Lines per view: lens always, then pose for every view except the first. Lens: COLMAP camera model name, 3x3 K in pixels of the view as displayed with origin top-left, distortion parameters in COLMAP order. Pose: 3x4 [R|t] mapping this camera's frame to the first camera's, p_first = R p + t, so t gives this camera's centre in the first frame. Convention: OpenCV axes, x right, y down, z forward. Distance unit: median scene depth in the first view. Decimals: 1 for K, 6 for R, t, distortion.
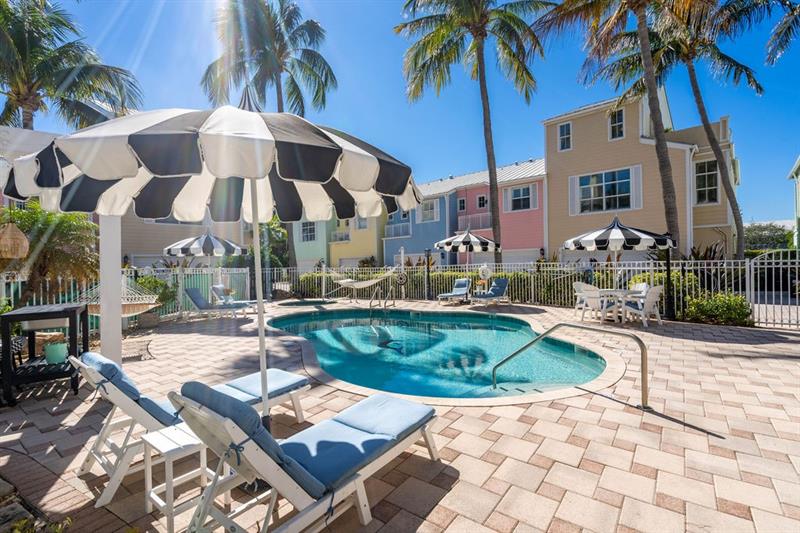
lens RADIAL K [[363.3, 0, 400.0], [0, 363.3, 266.5], [0, 0, 1]] dist [-0.001505, -0.000120]
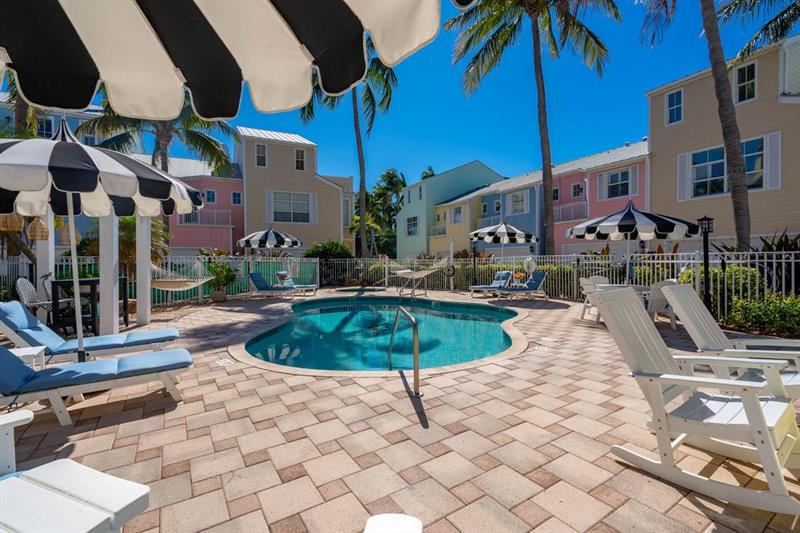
lens RADIAL K [[351.5, 0, 400.0], [0, 351.5, 266.5], [0, 0, 1]] dist [0.000993, -0.000177]
pose [[0.941409, 0.017373, -0.336819, 0.247738], [-0.011665, 0.999752, 0.018964, 0.006830], [0.337065, -0.013924, 0.941378, 0.023631]]
